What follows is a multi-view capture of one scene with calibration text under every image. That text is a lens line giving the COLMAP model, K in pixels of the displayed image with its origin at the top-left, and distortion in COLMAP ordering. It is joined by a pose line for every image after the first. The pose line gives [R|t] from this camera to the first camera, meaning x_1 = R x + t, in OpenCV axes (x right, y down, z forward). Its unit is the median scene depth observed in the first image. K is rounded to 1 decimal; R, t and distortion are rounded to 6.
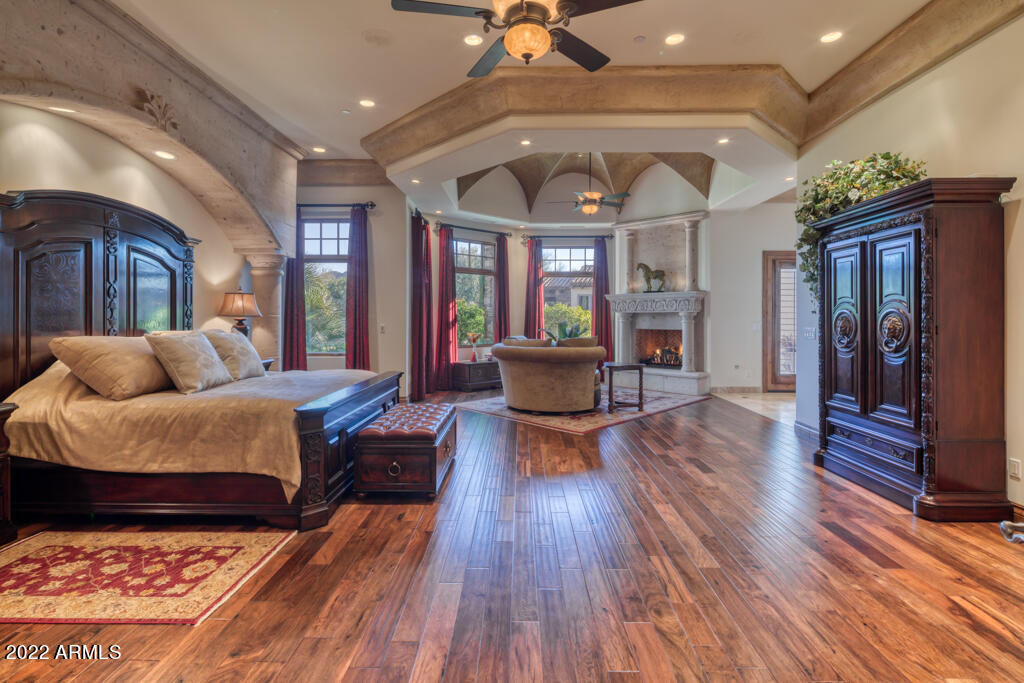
lens RADIAL K [[520.4, 0, 513.4], [0, 520.4, 322.7], [0, 0, 1]] dist [0.000741, 0.000045]
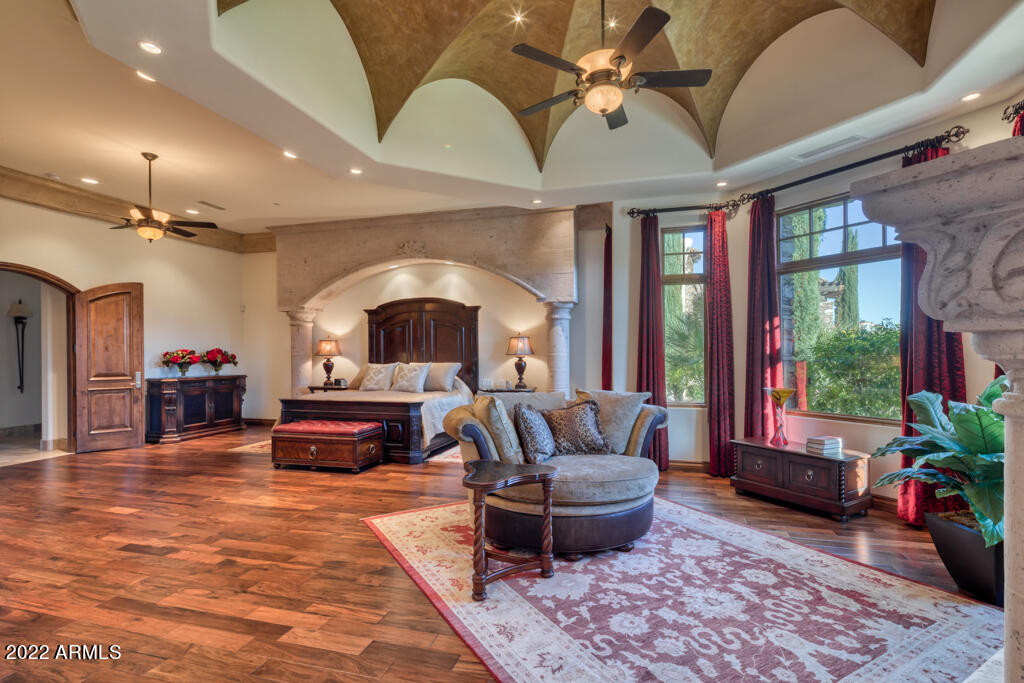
lens RADIAL K [[504.0, 0, 512.0], [0, 504.0, 341.5], [0, 0, 1]] dist [-0.000045, -0.000121]
pose [[-0.268295, -0.005769, -0.963320, 0.540649], [0.006826, 0.999946, -0.007889, -0.022194], [0.963313, -0.008693, -0.268241, 0.982900]]
